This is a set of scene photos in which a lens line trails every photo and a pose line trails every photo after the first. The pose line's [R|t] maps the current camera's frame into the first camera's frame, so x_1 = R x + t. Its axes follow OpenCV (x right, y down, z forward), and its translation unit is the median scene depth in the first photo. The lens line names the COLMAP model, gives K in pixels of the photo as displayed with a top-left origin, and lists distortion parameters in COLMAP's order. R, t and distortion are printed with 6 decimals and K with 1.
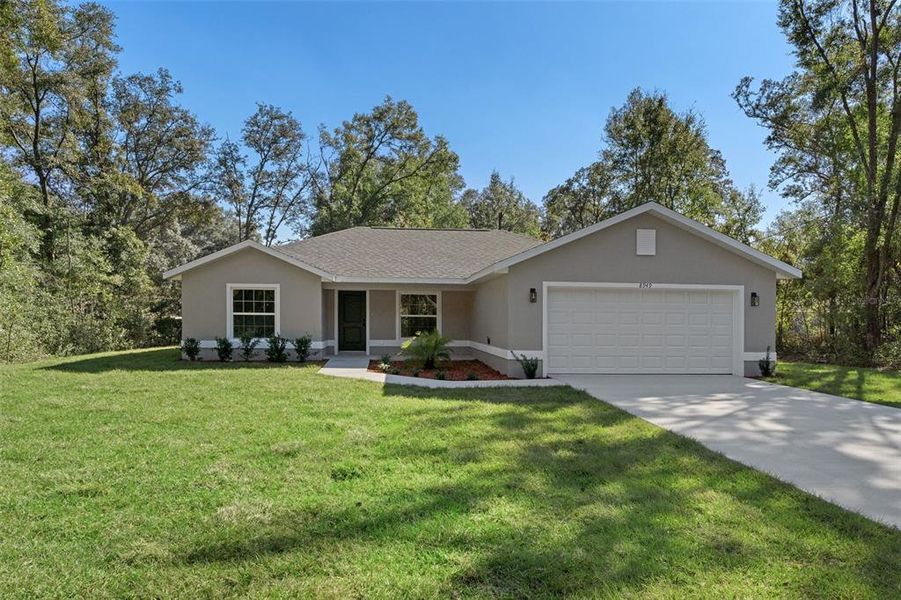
lens RADIAL K [[568.2, 0, 450.1], [0, 568.2, 350.6], [0, 0, 1]] dist [-0.002403, -0.001101]
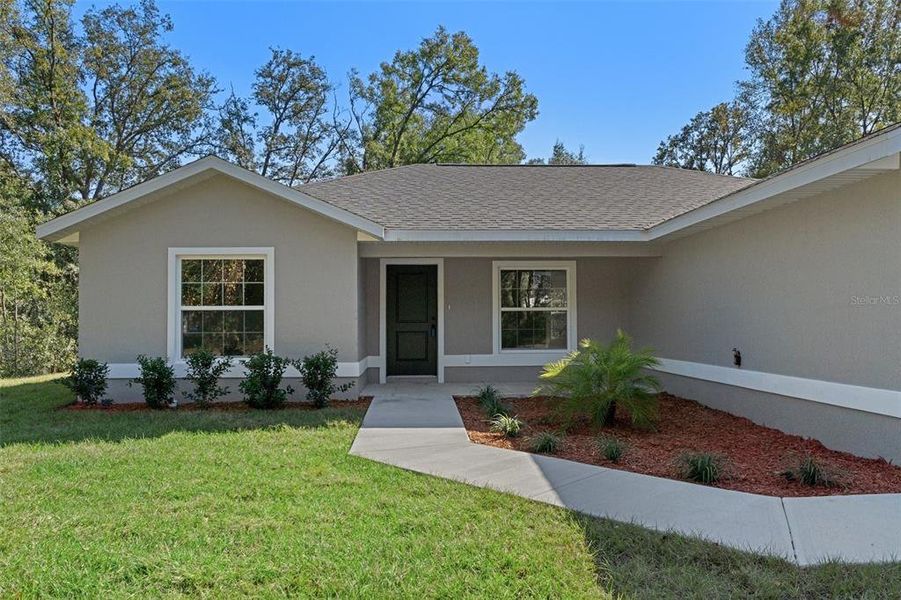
lens RADIAL K [[472.4, 0, 449.1], [0, 472.4, 303.2], [0, 0, 1]] dist [0.002260, 0.000654]
pose [[0.999855, -0.015282, -0.007461, -0.097162], [0.014496, 0.995275, -0.096007, -0.017622], [0.008893, 0.095885, 0.995353, 0.399756]]
